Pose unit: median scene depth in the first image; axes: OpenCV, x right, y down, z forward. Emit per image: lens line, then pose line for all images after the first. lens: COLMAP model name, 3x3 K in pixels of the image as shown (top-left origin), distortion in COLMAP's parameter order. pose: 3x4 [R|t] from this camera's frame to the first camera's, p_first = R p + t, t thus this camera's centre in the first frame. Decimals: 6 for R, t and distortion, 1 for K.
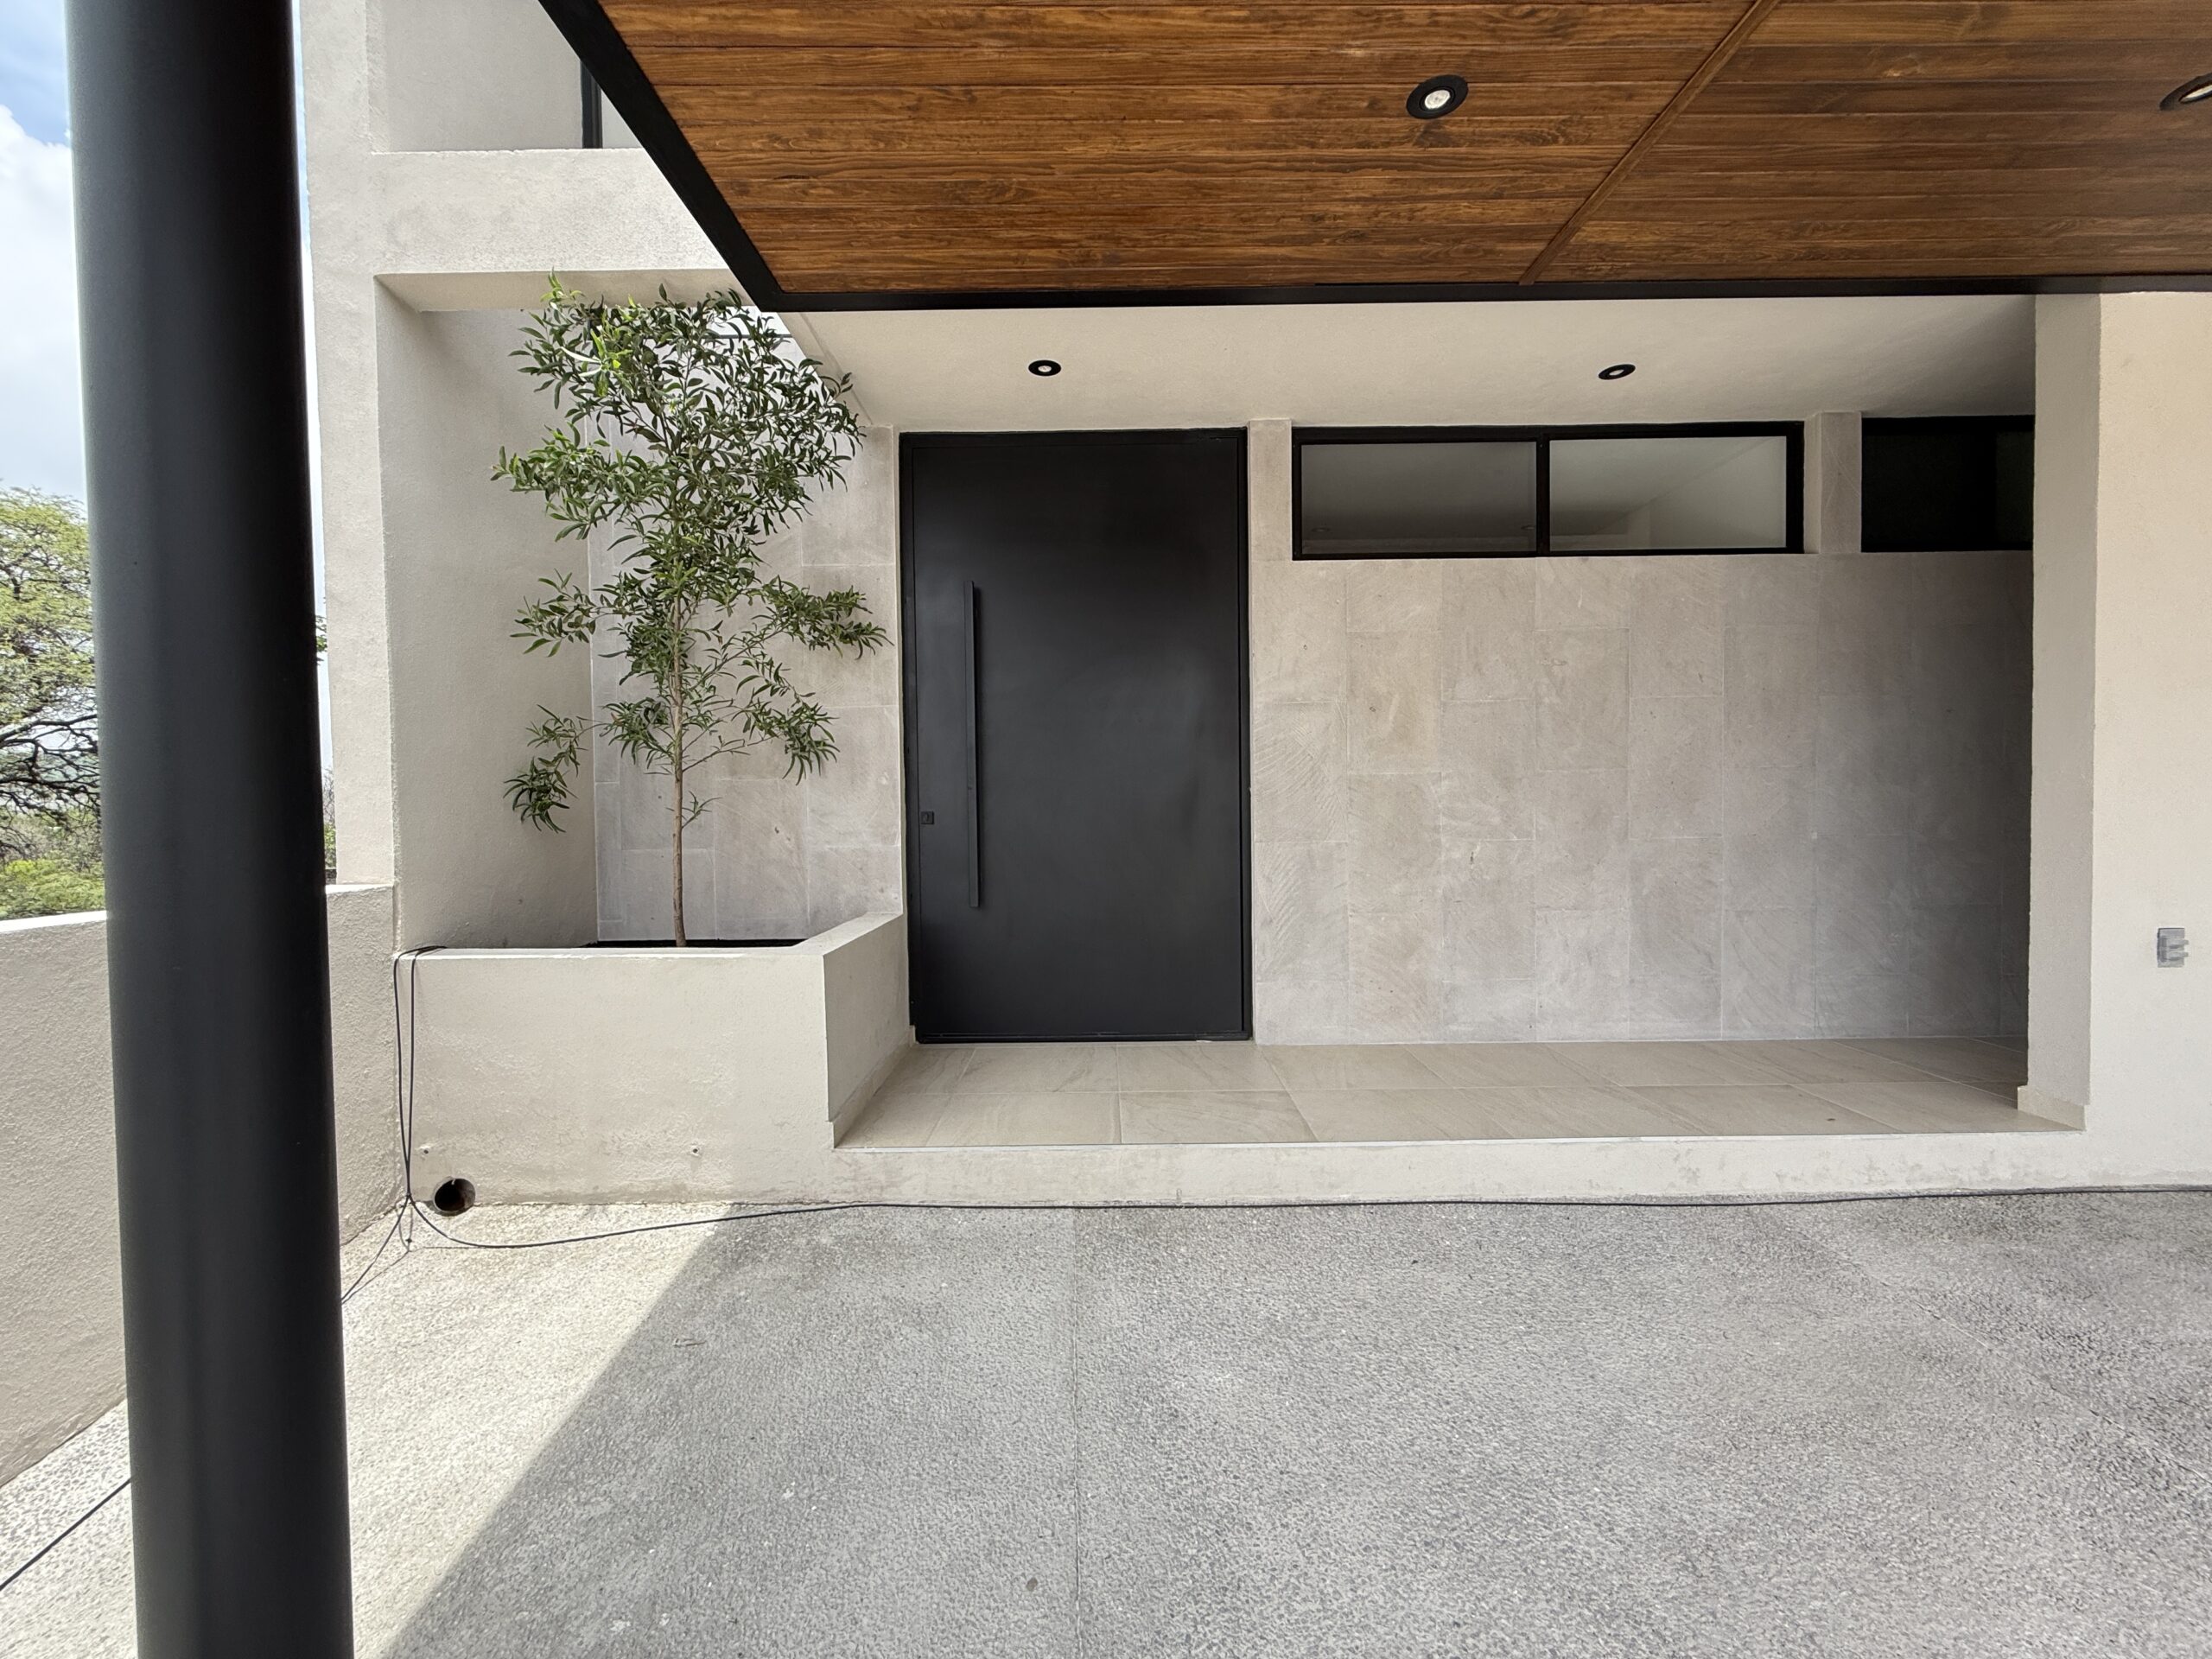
lens RADIAL K [[886.4, 0, 1106.0], [0, 886.4, 829.5], [0, 0, 1]] dist [-0.009798, -0.000067]
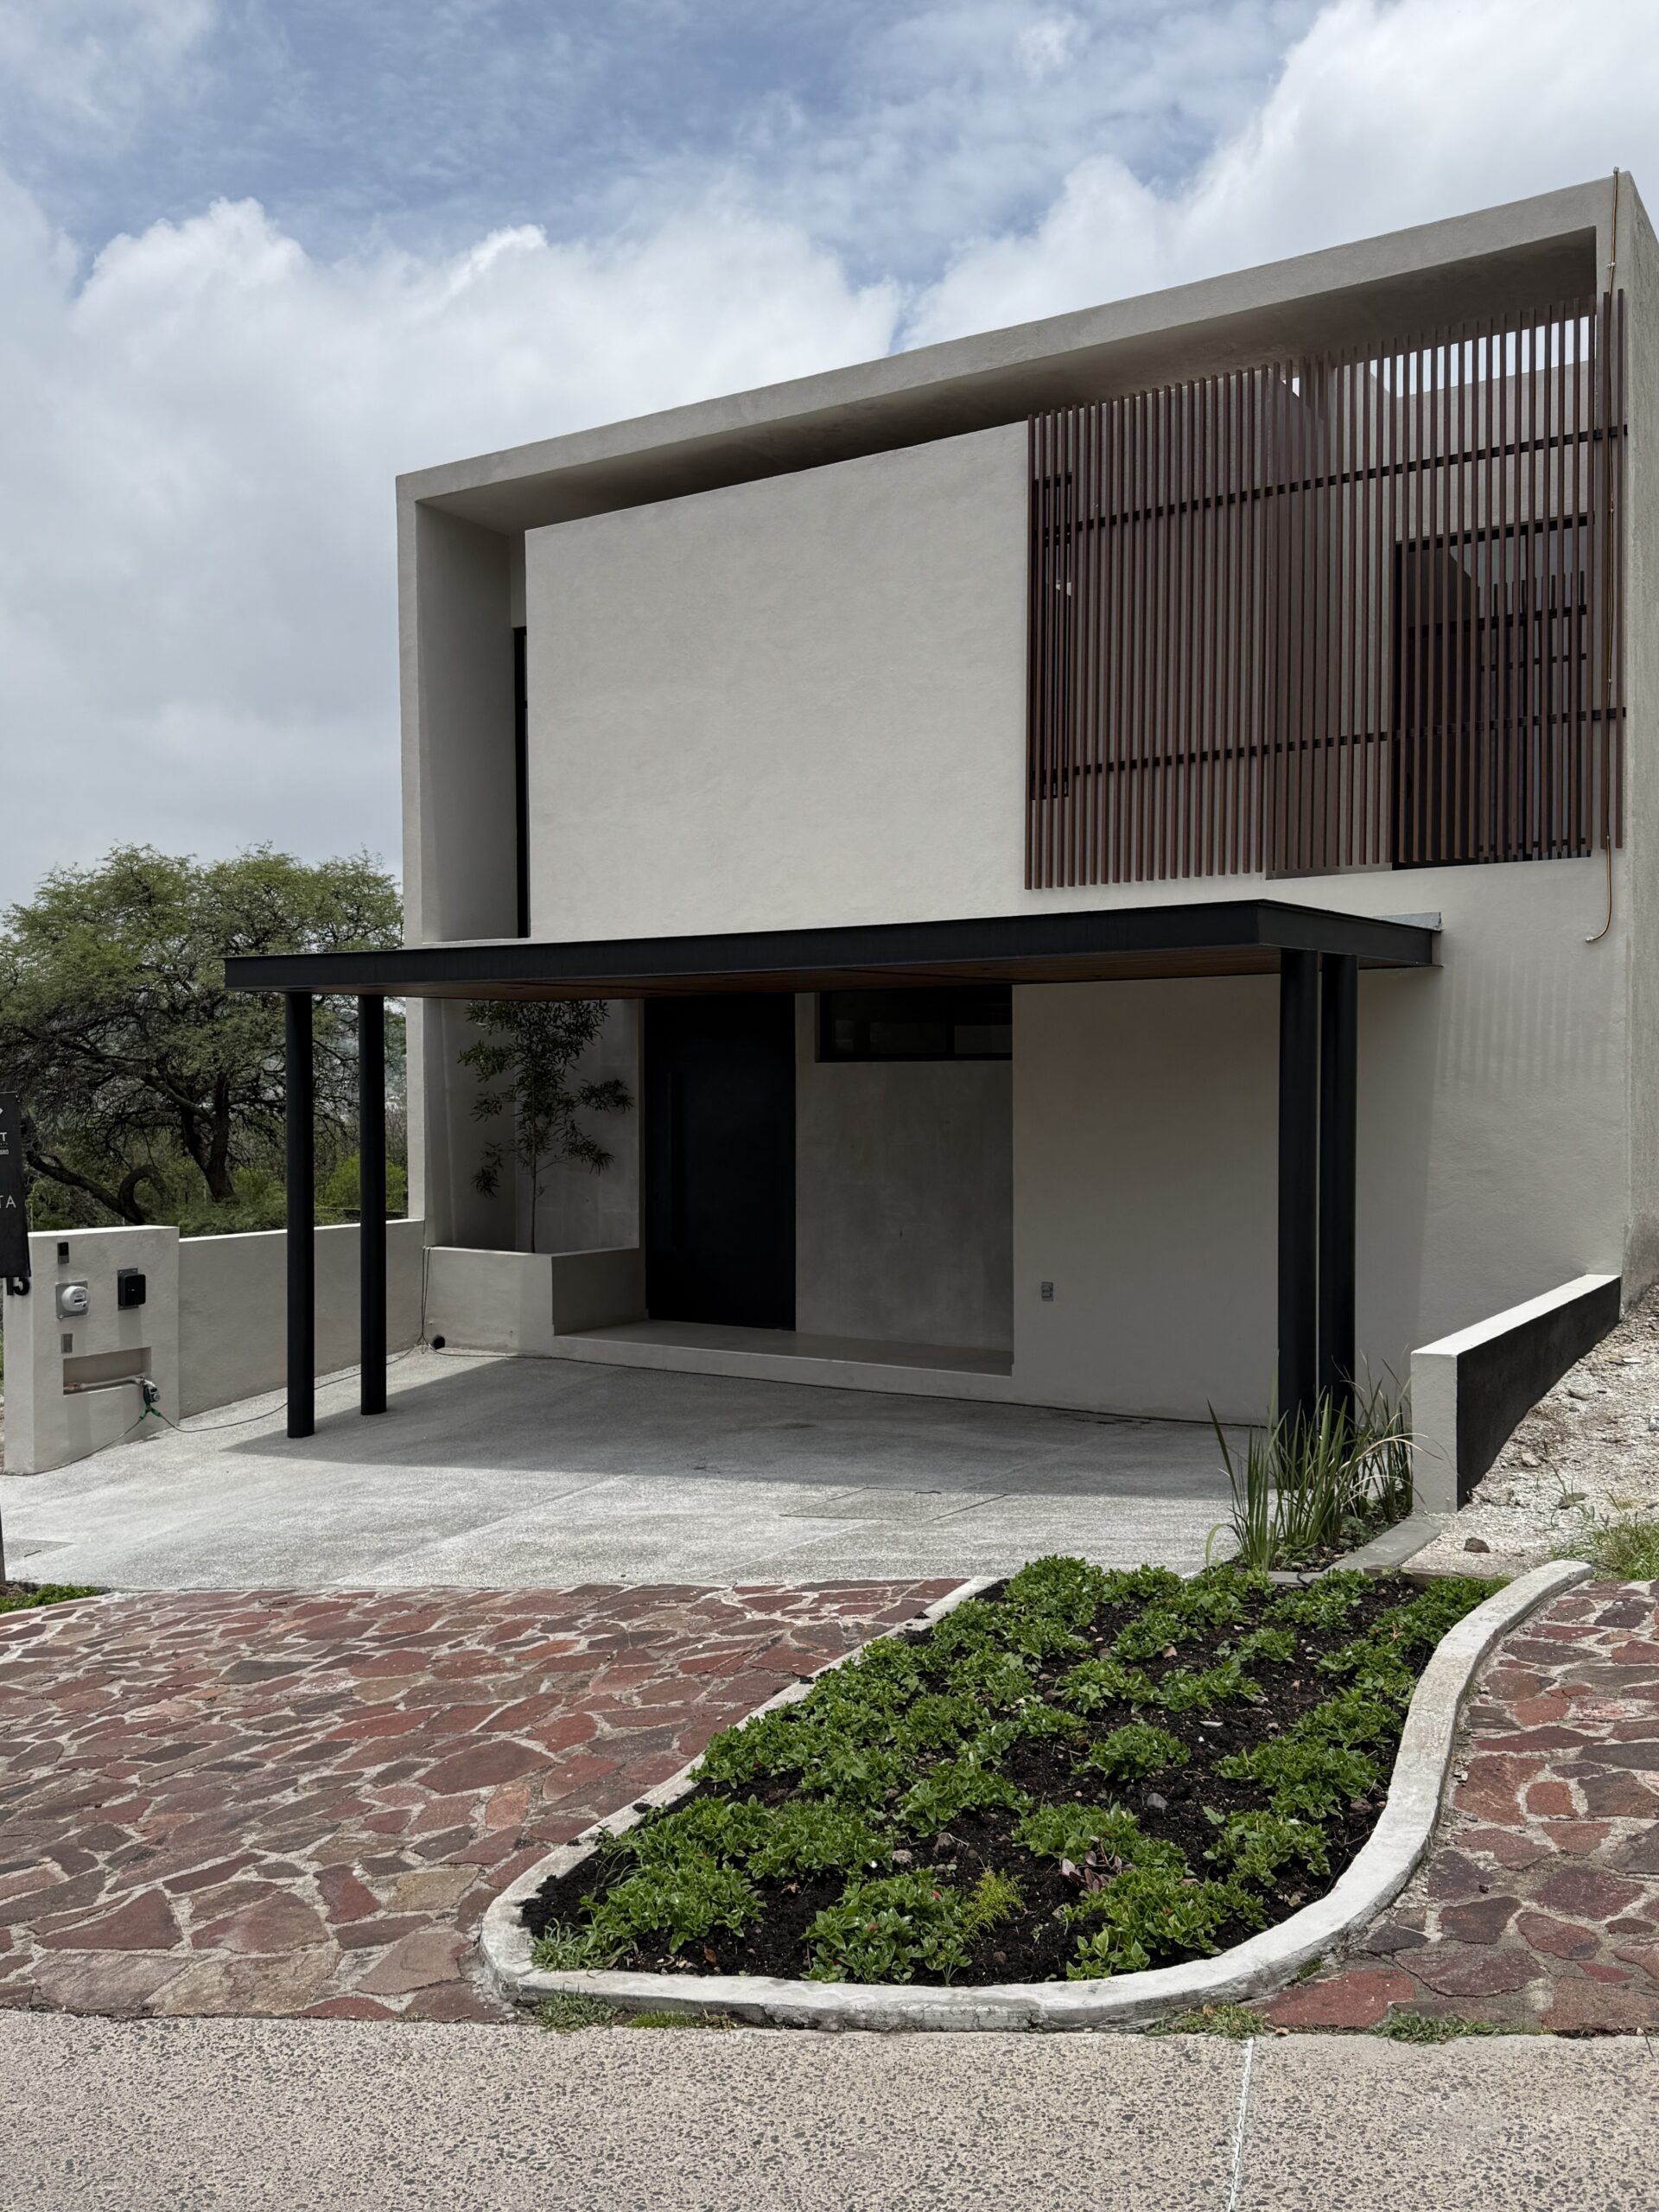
lens RADIAL K [[1929.0, 0, 829.5], [0, 1929.0, 1106.0], [0, 0, 1]] dist [0.001859, 0.000132]
pose [[0.841431, 0.015848, -0.540131, 2.475912], [-0.026216, 0.999590, -0.011511, -0.181399], [0.539728, 0.023846, 0.841502, -2.392933]]
